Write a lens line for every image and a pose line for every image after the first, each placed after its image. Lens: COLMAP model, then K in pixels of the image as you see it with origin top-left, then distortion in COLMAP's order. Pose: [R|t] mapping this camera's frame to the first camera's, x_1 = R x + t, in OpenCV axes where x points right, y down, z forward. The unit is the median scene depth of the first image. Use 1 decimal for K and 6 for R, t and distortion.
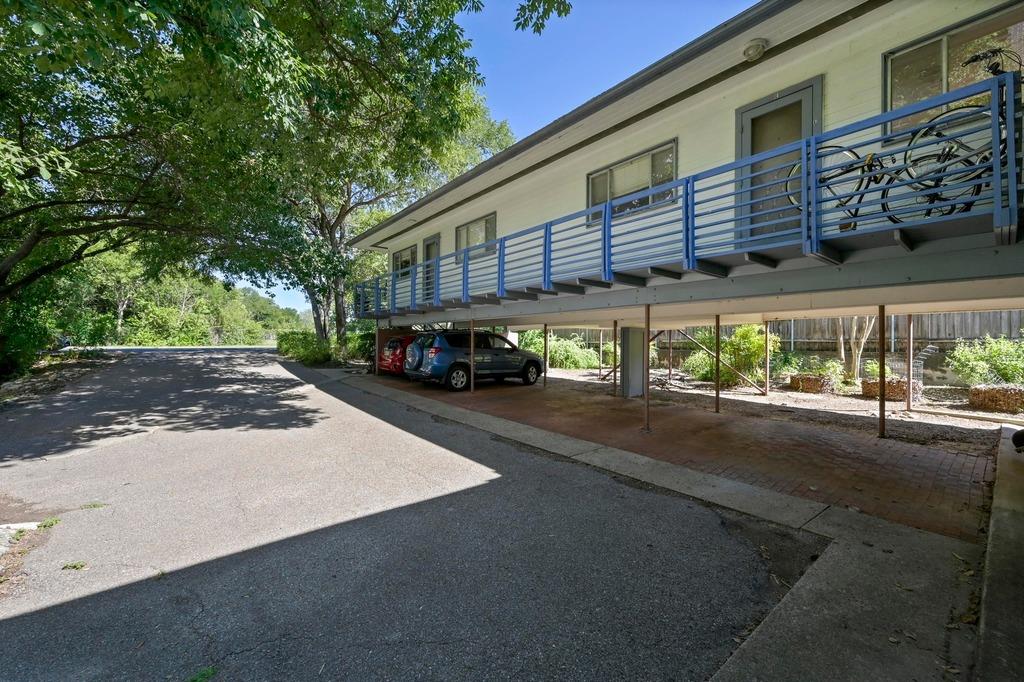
lens RADIAL K [[416.1, 0, 511.4], [0, 416.1, 343.3], [0, 0, 1]] dist [0.000515, -0.000020]
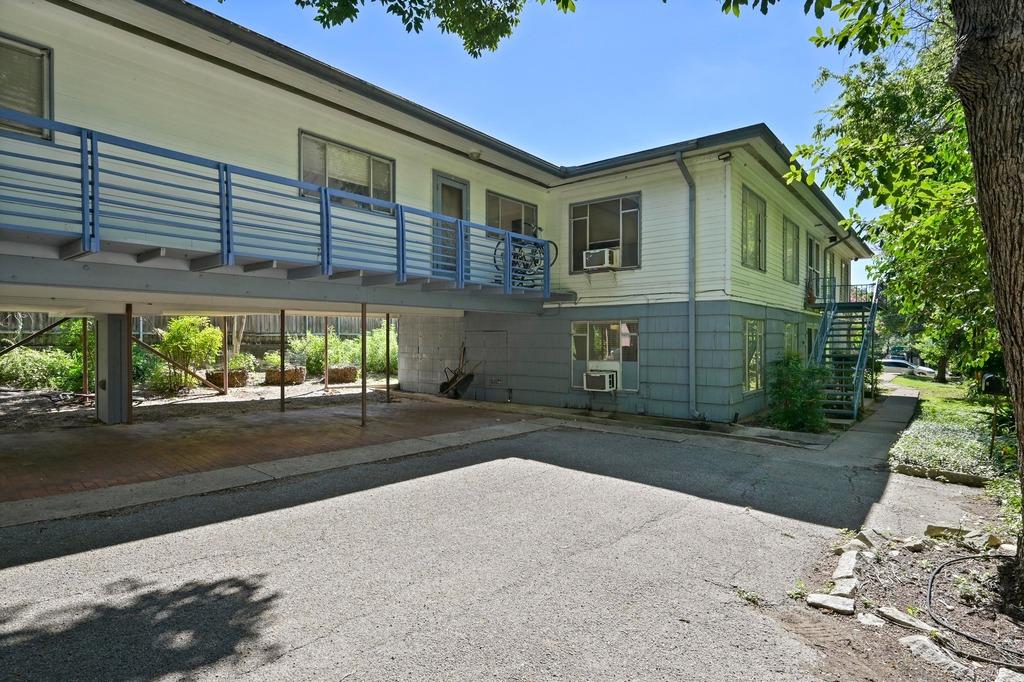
lens RADIAL K [[528.7, 0, 511.4], [0, 528.7, 338.9], [0, 0, 1]] dist [0.000314, 0.000025]
pose [[-0.187171, -0.006136, 0.982308, -0.747980], [0.002822, 0.999973, 0.006784, -0.004073], [-0.982323, 0.004042, -0.187149, 0.644630]]
